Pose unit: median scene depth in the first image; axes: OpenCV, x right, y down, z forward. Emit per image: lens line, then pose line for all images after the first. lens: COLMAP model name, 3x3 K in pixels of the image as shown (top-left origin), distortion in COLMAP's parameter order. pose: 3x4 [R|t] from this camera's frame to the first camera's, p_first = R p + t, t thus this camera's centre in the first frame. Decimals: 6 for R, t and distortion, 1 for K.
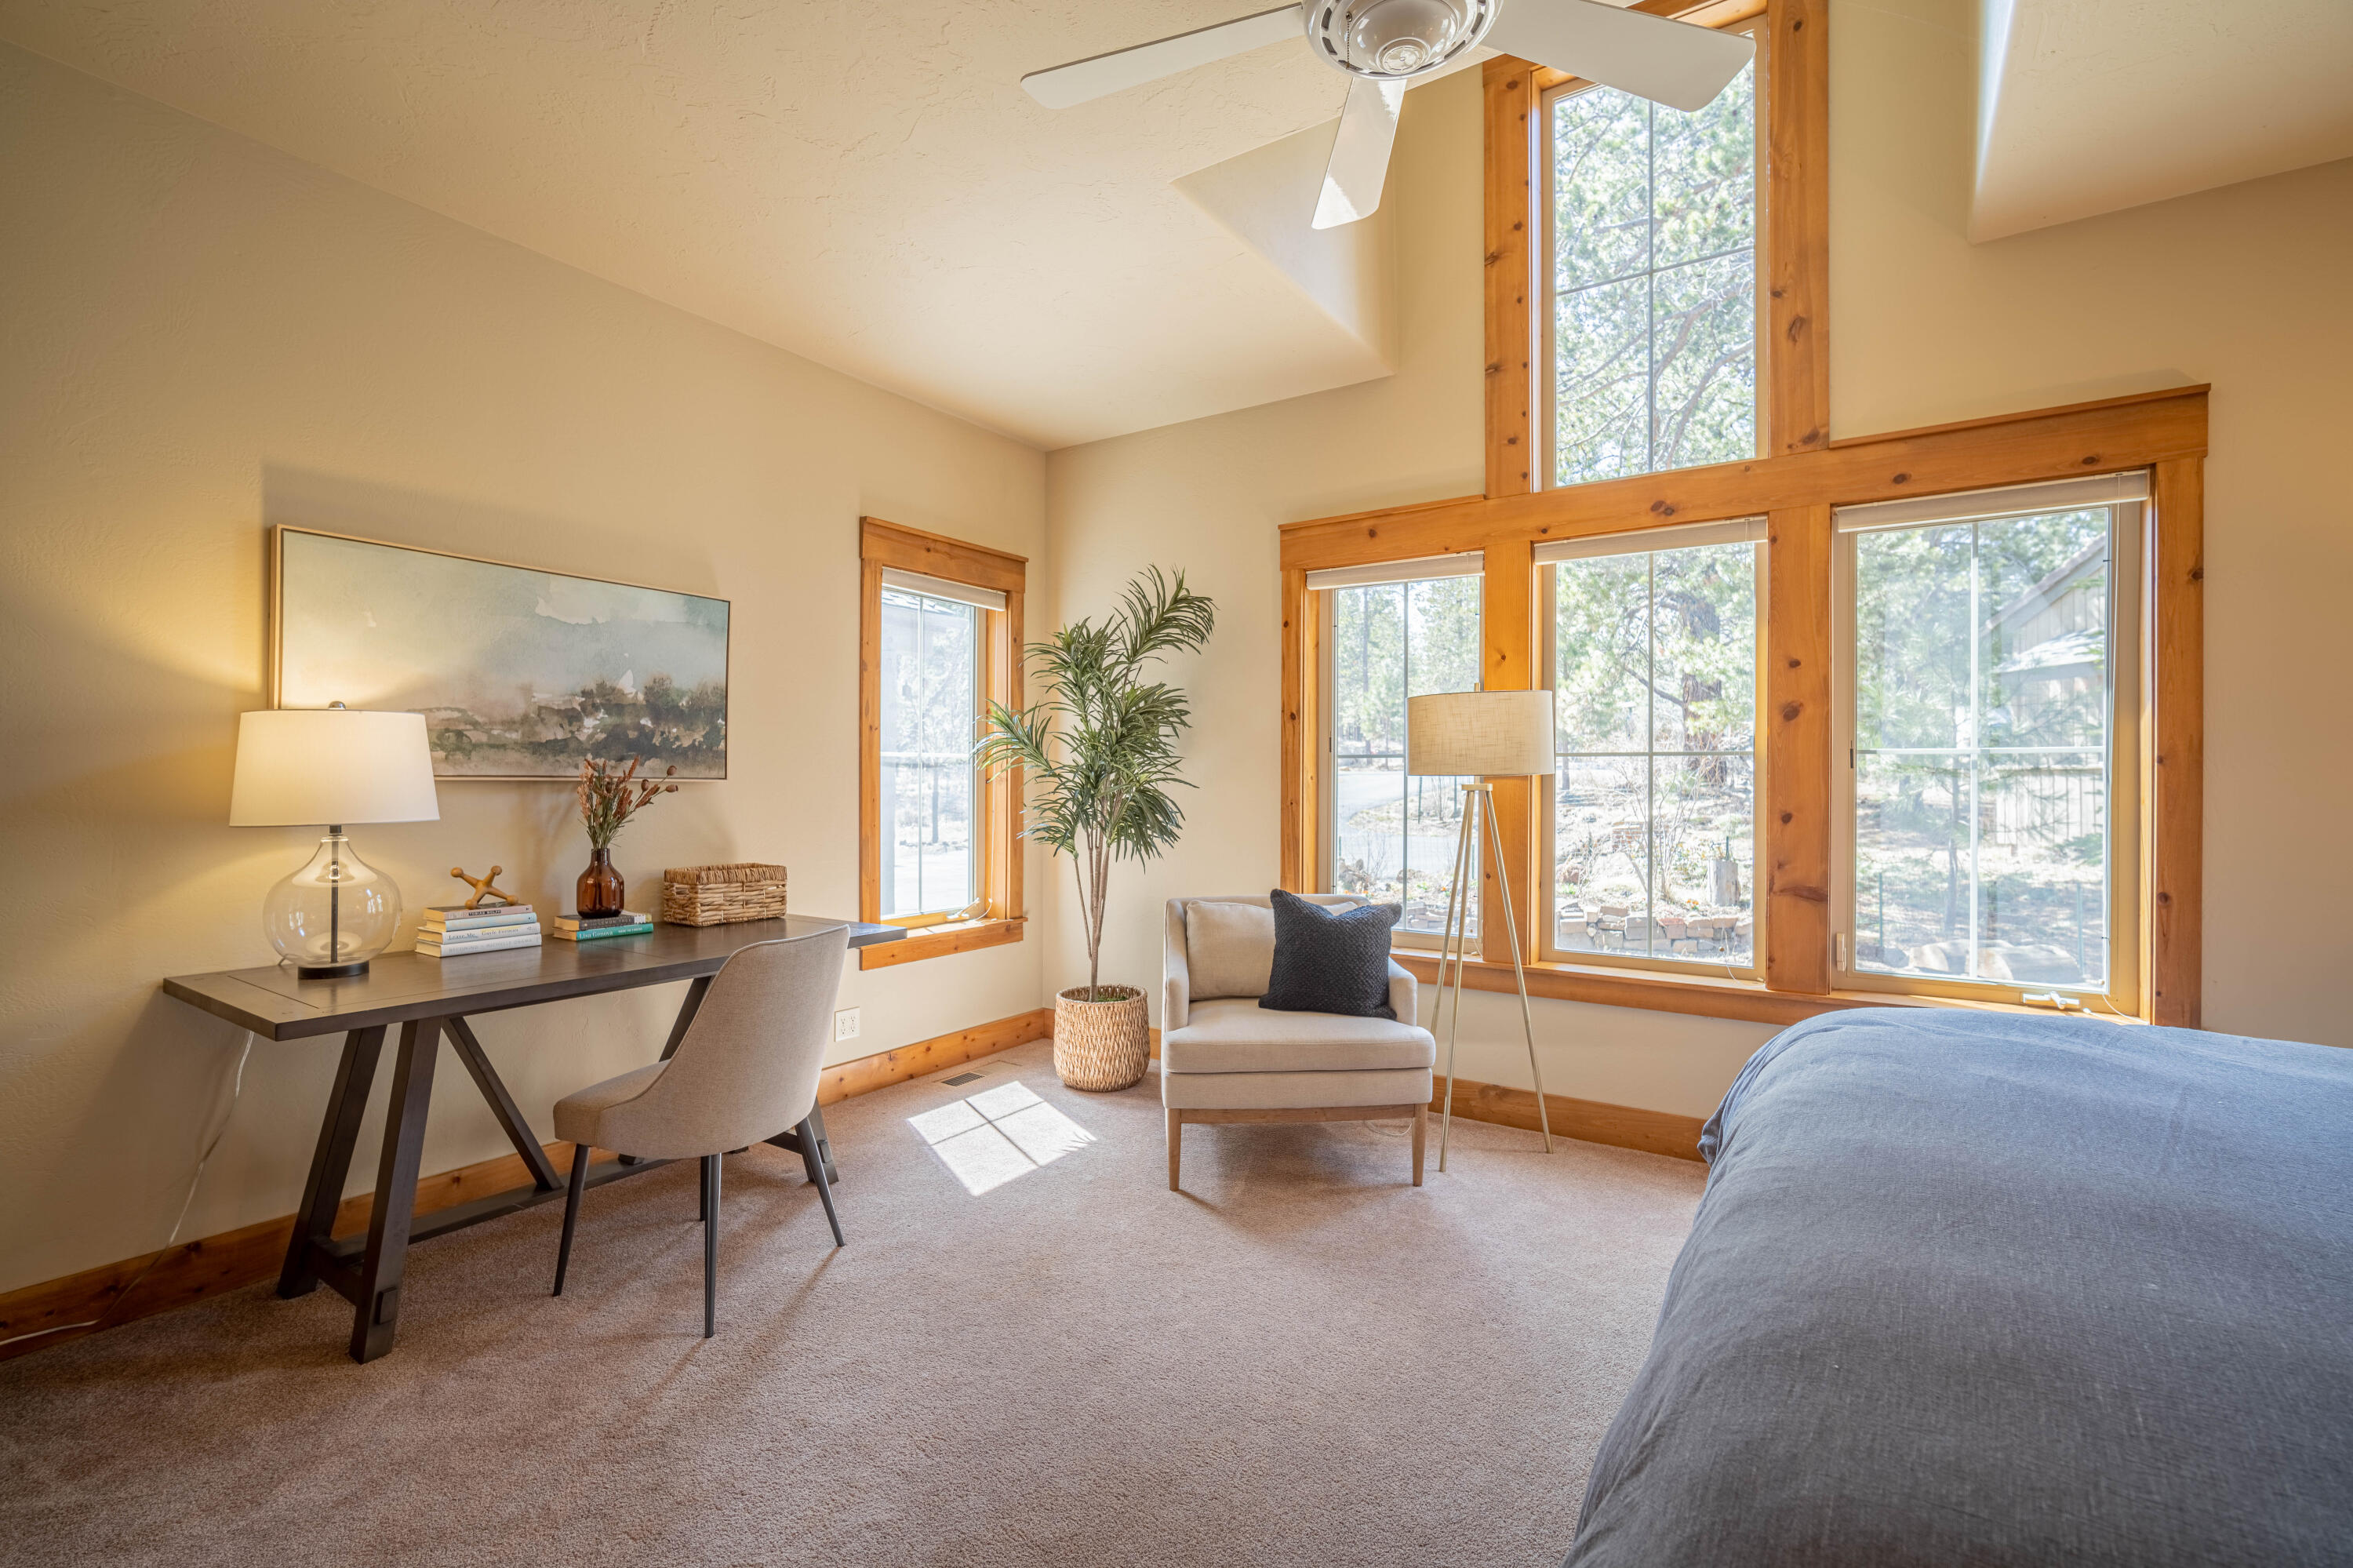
lens RADIAL K [[1035.6, 0, 1176.5], [0, 1035.6, 784.0], [0, 0, 1]] dist [-0.014200, 0.004026]
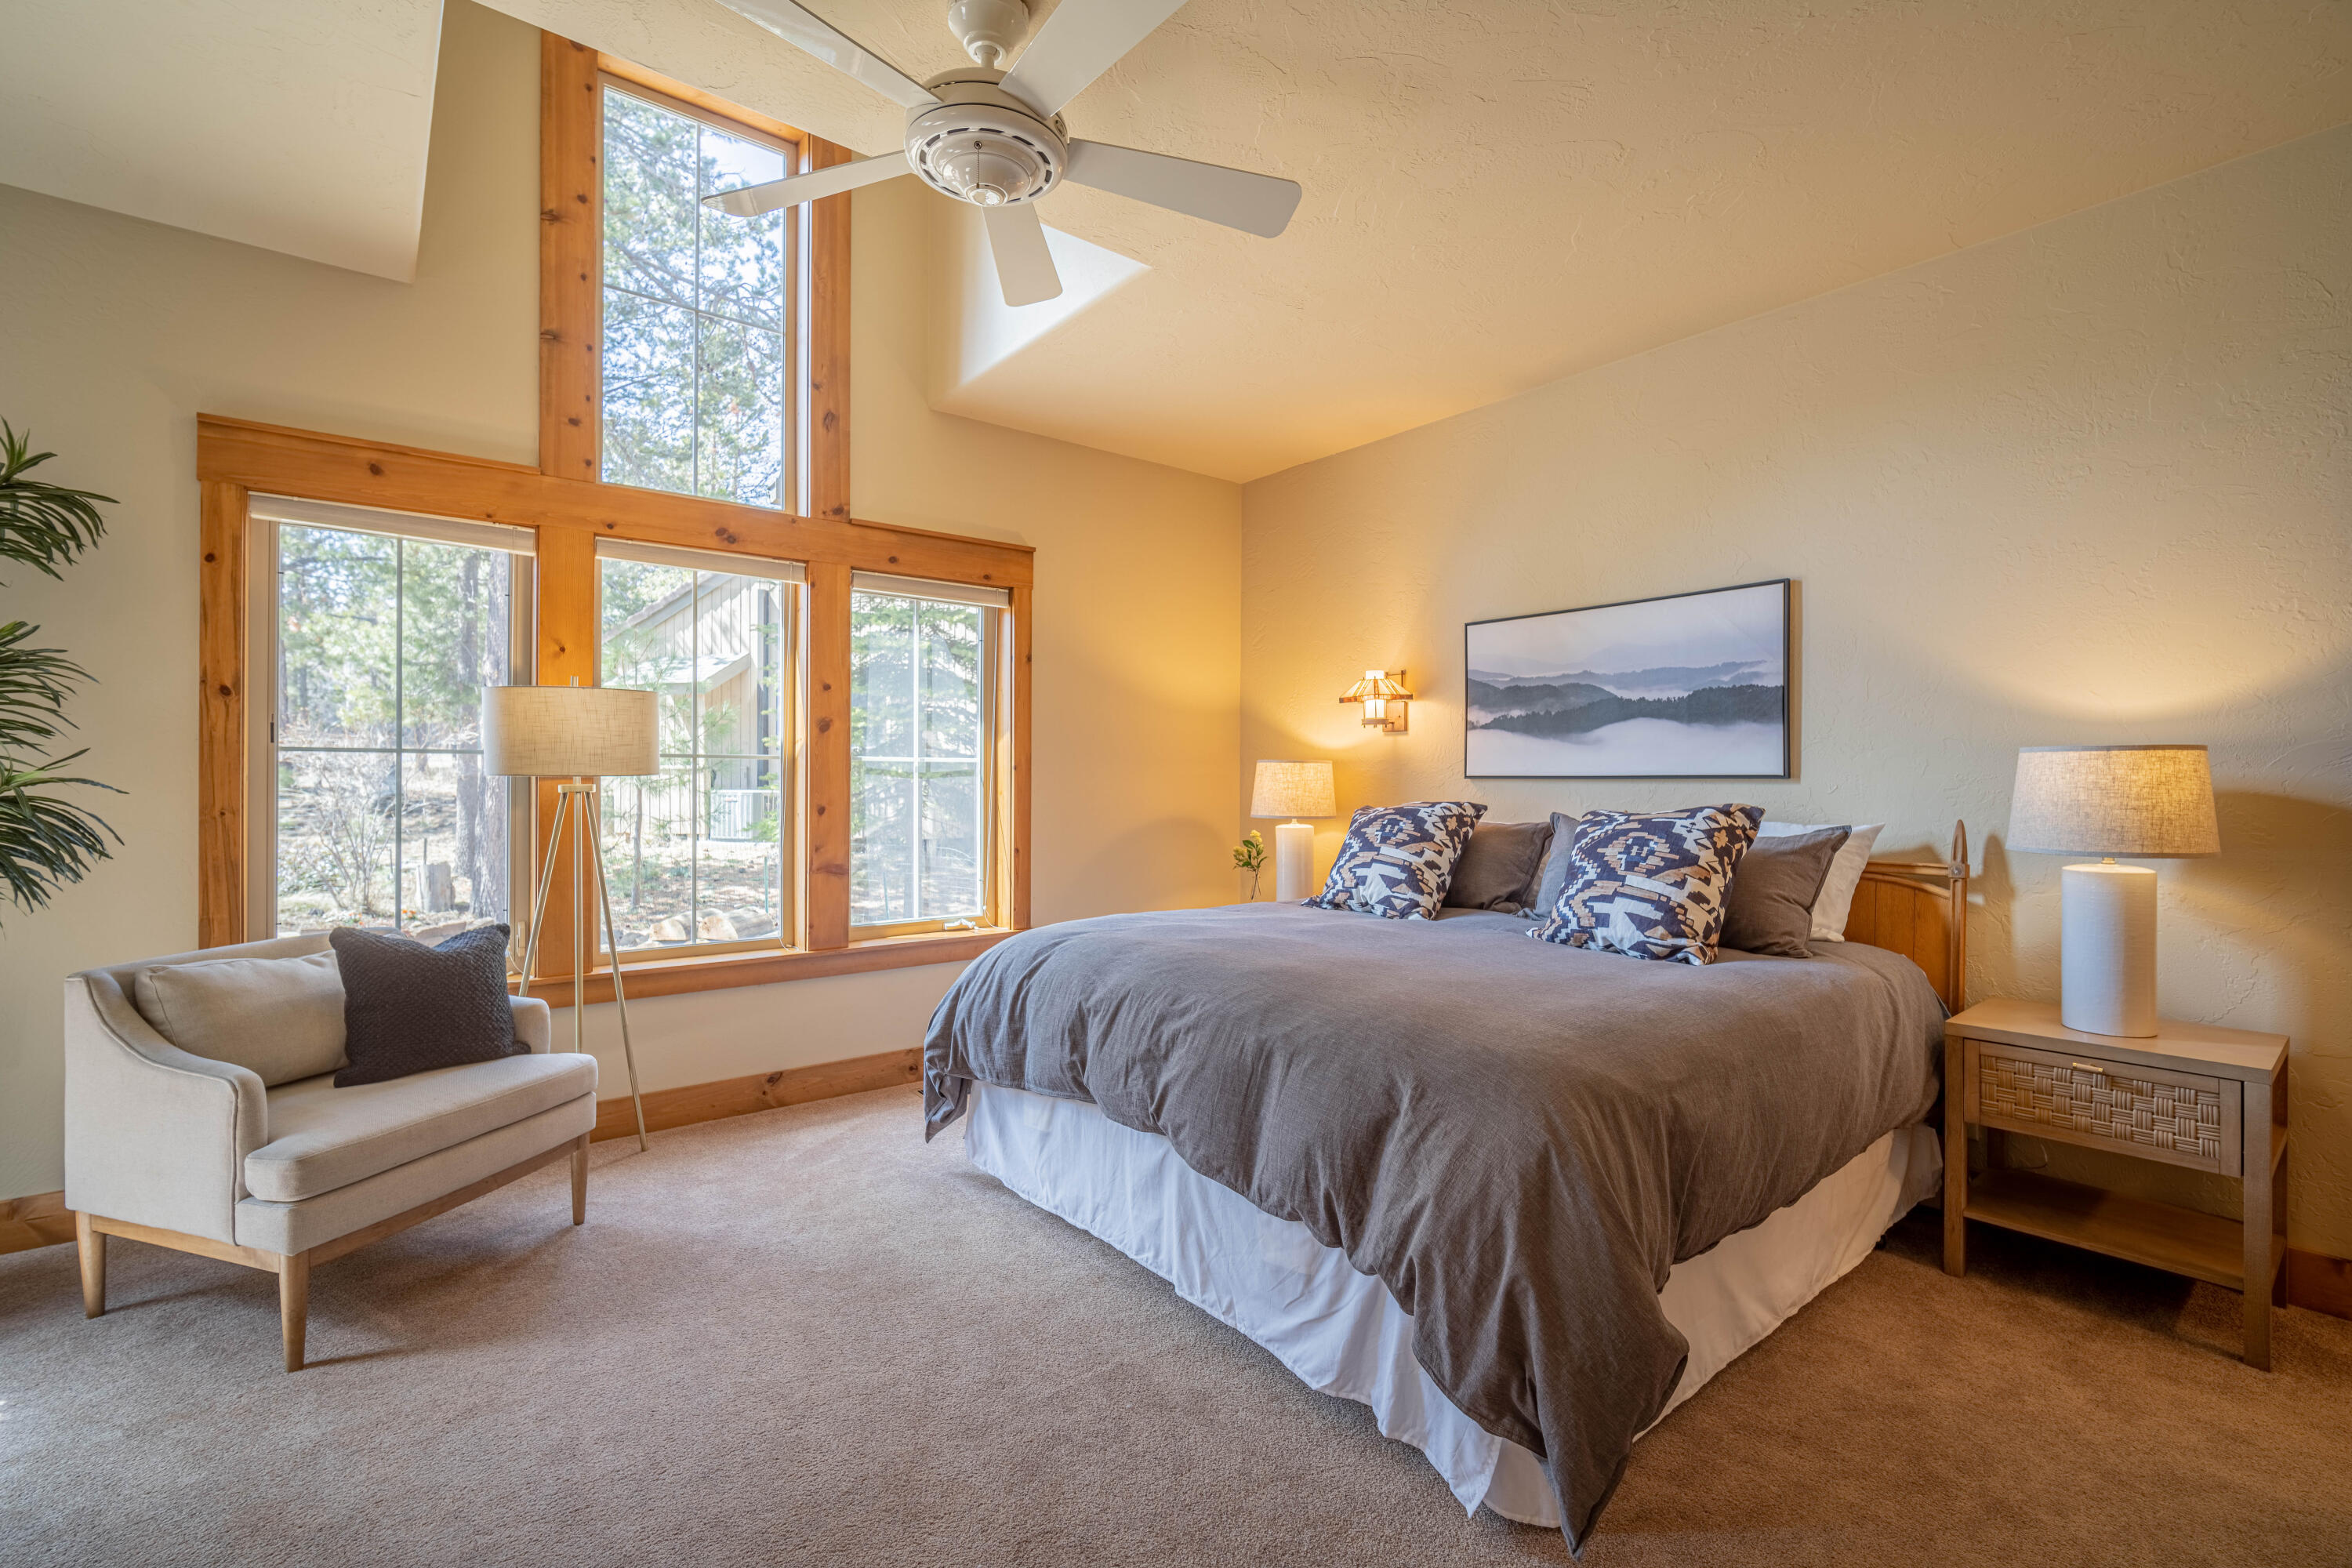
lens RADIAL K [[1035.1, 0, 1176.0], [0, 1035.1, 784.0], [0, 0, 1]] dist [-0.014200, 0.004026]
pose [[0.294241, -0.005335, 0.955716, -0.449444], [0.002618, 0.999985, 0.004776, -0.003755], [-0.955728, 0.001097, 0.294251, 0.211879]]
